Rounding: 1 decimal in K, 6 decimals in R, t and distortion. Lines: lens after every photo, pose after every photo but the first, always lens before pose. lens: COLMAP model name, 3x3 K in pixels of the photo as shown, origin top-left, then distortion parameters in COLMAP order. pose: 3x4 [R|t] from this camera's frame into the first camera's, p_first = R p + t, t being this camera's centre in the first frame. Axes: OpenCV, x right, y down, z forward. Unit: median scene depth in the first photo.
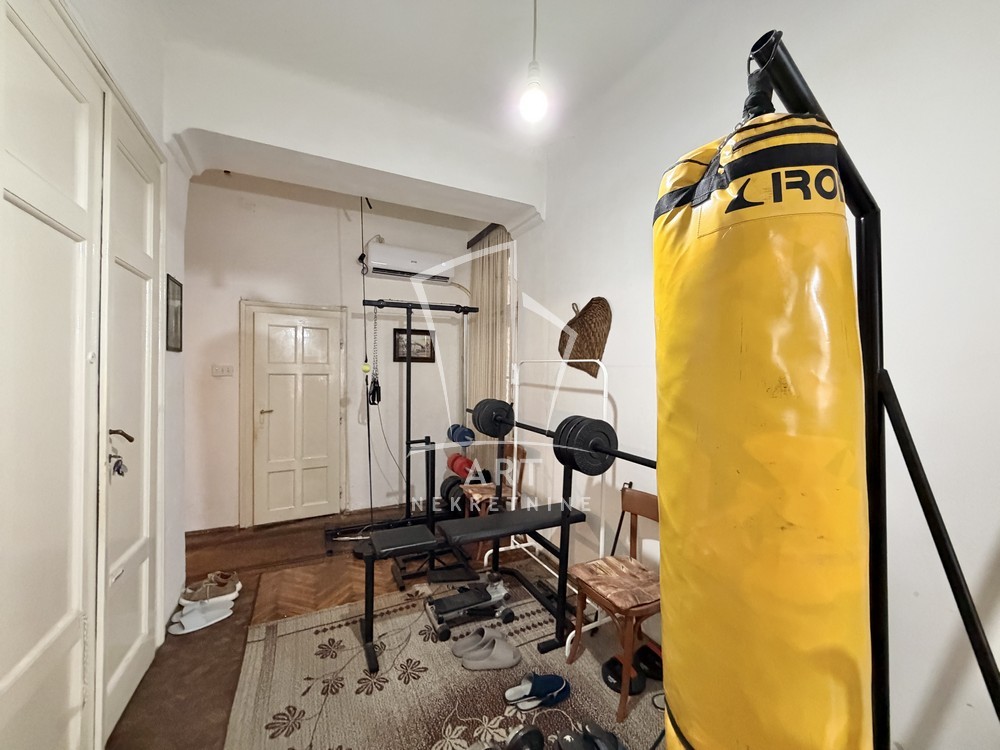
lens RADIAL K [[398.1, 0, 500.3], [0, 398.1, 372.0], [0, 0, 1]] dist [0.000301, -0.000011]
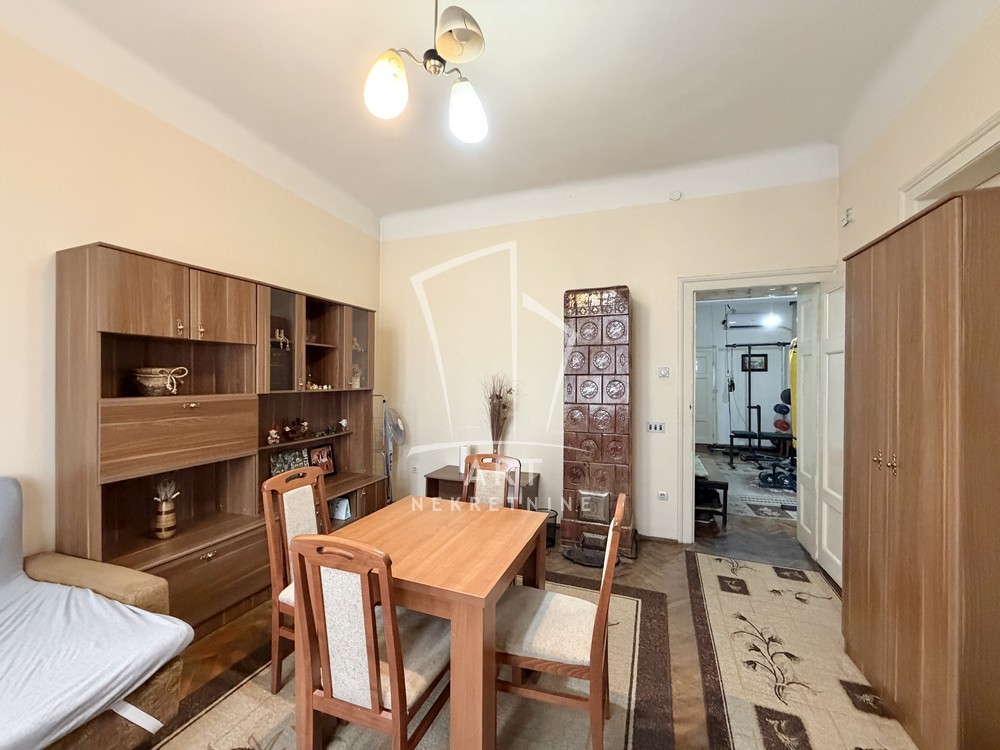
lens RADIAL K [[398.1, 0, 509.8], [0, 398.1, 379.9], [0, 0, 1]] dist [0.000301, -0.000011]
pose [[0.711356, -0.003956, -0.702820, 0.314322], [0.000237, 0.999985, -0.005388, 0.026720], [0.702832, 0.003666, 0.711347, -1.257420]]
